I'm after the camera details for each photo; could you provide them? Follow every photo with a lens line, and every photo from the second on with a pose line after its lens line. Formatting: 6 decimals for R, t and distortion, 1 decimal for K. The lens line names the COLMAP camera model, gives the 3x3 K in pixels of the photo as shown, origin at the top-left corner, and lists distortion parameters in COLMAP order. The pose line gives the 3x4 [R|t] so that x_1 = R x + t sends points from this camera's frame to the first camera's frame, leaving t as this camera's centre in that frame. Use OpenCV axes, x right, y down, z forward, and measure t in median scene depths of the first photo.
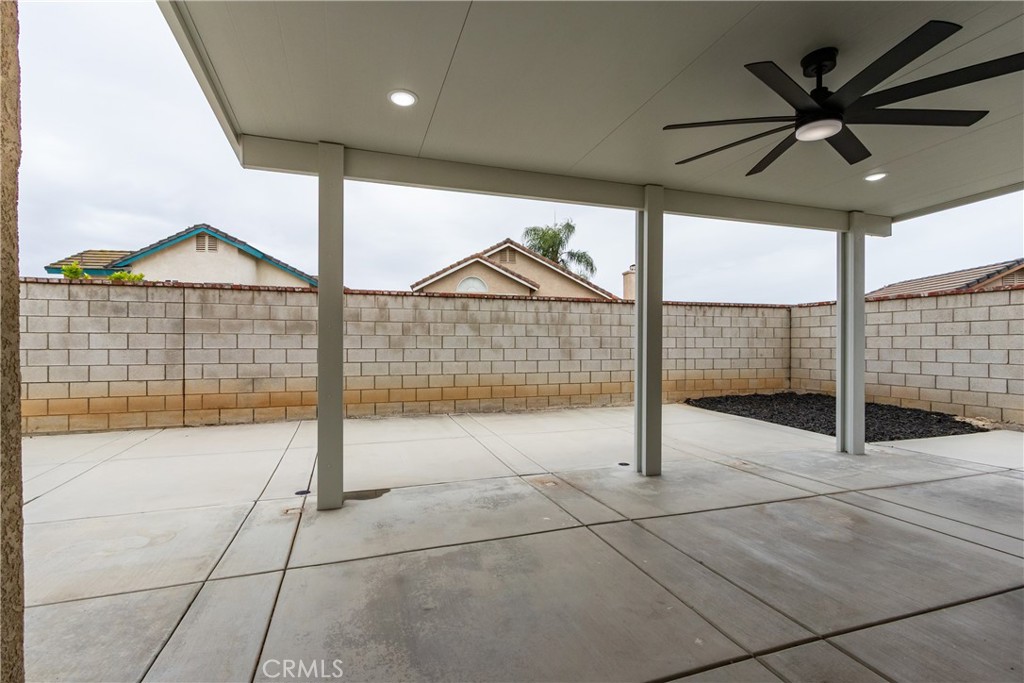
lens RADIAL K [[473.2, 0, 504.5], [0, 473.2, 347.6], [0, 0, 1]] dist [0.005939, 0.000117]
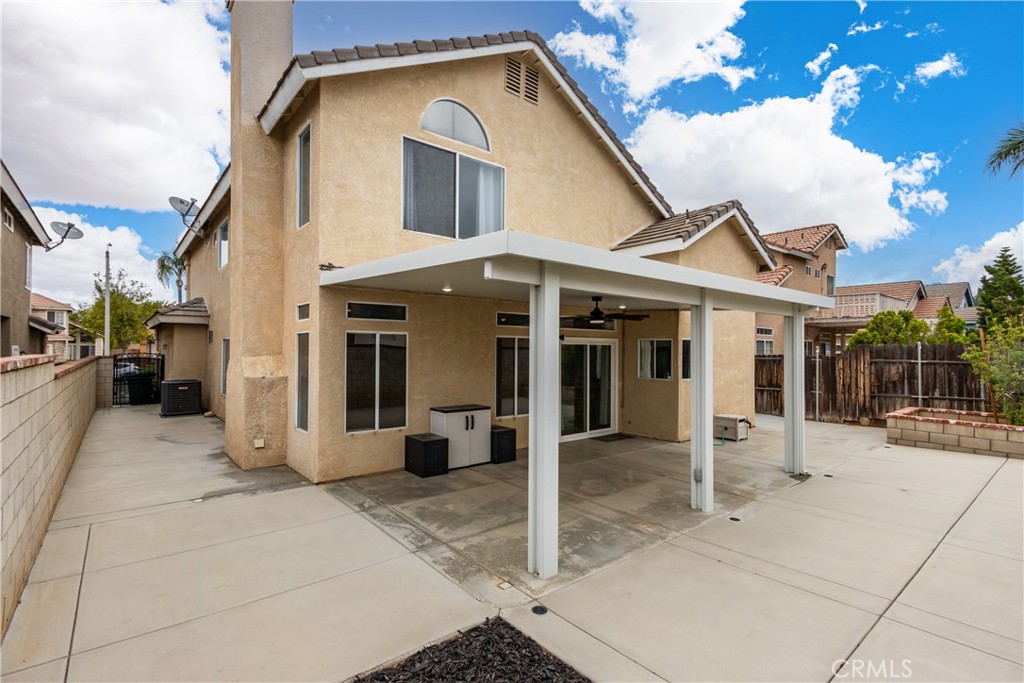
lens RADIAL K [[473.2, 0, 512.3], [0, 473.2, 340.0], [0, 0, 1]] dist [0.005939, 0.000117]
pose [[-0.927804, -0.017089, -0.372676, 1.746694], [-0.012530, 0.999814, -0.014650, -0.233190], [0.372857, -0.008923, -0.927846, 2.743097]]
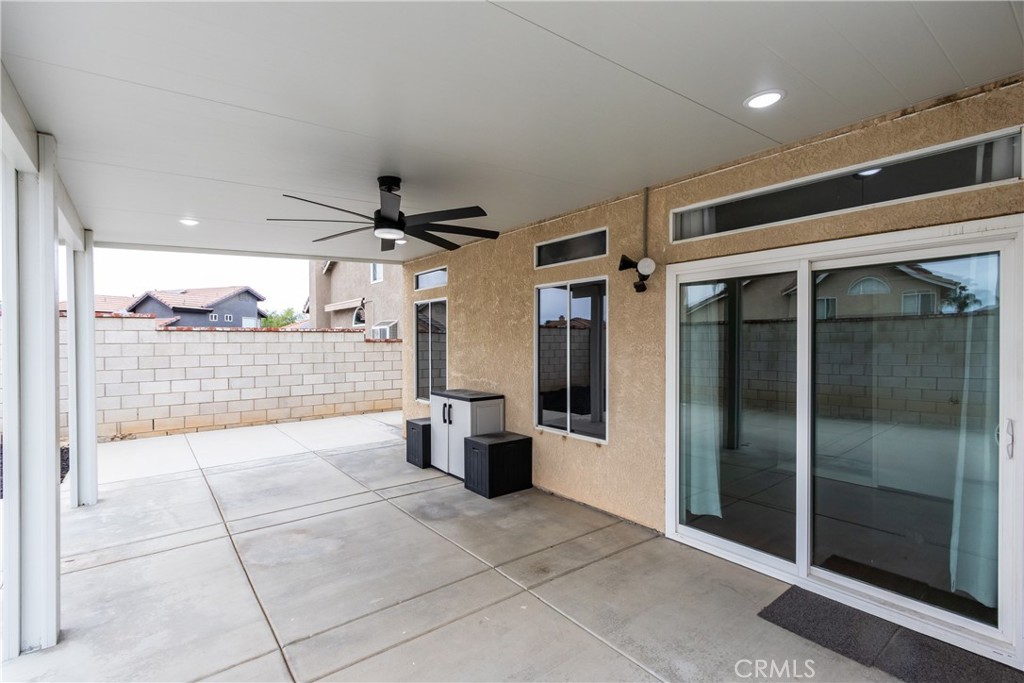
lens RADIAL K [[473.2, 0, 498.2], [0, 473.2, 344.7], [0, 0, 1]] dist [0.005939, 0.000117]
pose [[-0.333822, -0.012538, 0.942553, -0.551772], [0.005192, 0.999872, 0.015139, -0.128882], [-0.942622, 0.009947, -0.333715, 0.906811]]
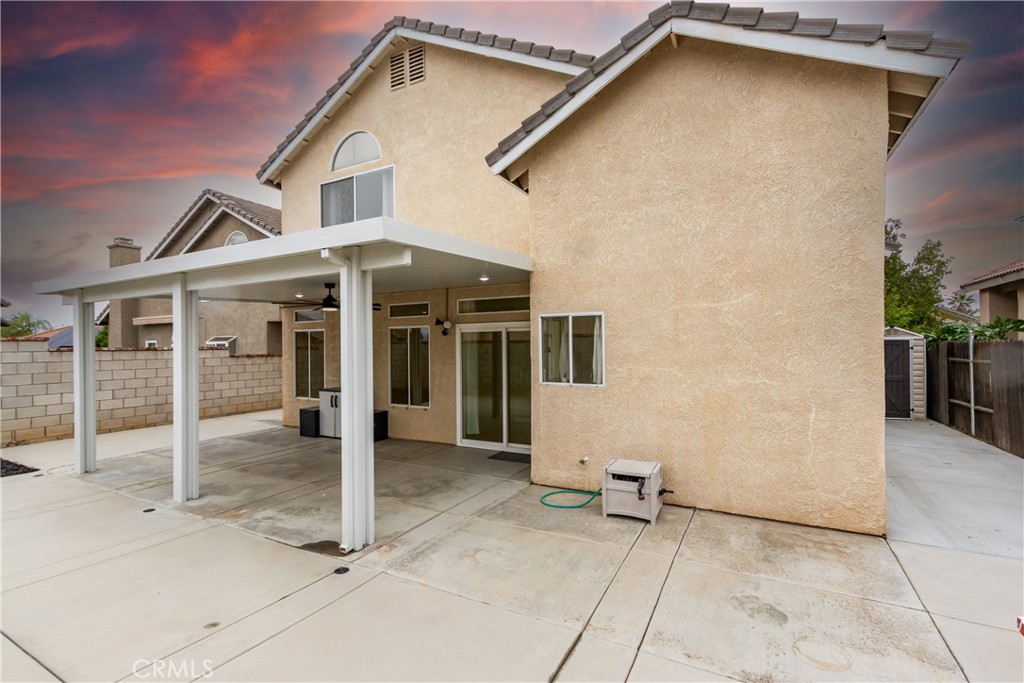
lens RADIAL K [[473.2, 0, 505.7], [0, 473.2, 343.6], [0, 0, 1]] dist [0.005939, 0.000117]
pose [[-0.688463, 0.006915, 0.725239, -1.639581], [0.009250, 0.999957, -0.000754, -0.190991], [-0.725213, 0.006189, -0.688497, 1.702282]]
